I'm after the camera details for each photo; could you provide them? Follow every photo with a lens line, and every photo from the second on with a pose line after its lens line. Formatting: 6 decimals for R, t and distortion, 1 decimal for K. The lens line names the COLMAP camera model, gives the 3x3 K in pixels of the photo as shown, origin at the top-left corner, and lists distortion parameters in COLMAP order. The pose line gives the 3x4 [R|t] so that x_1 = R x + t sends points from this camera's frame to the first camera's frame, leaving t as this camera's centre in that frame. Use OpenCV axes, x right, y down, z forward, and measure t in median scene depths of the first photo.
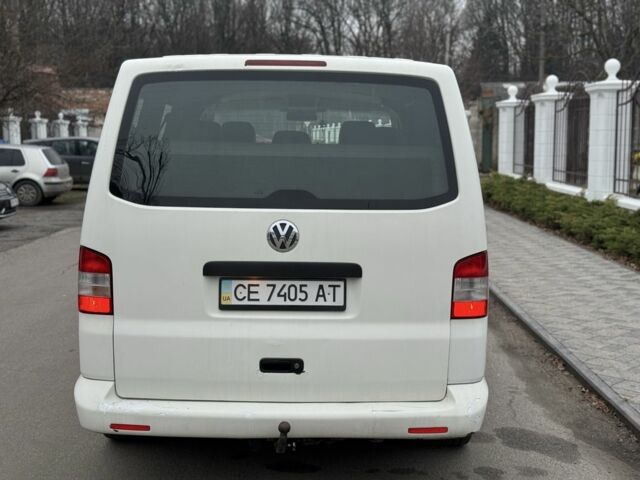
lens RADIAL K [[896.8, 0, 322.4], [0, 896.8, 237.7], [0, 0, 1]] dist [0.113779, 0.000000]
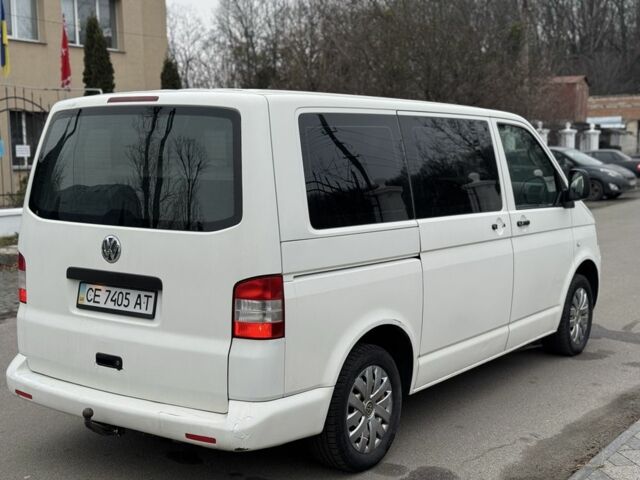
lens RADIAL K [[896.8, 0, 323.6], [0, 896.8, 242.8], [0, 0, 1]] dist [0.113779, 0.000000]
pose [[0.816326, 0.053369, -0.575120, 0.838960], [-0.055747, 0.998353, 0.013516, -0.040644], [0.574894, 0.021028, 0.817957, 0.202639]]
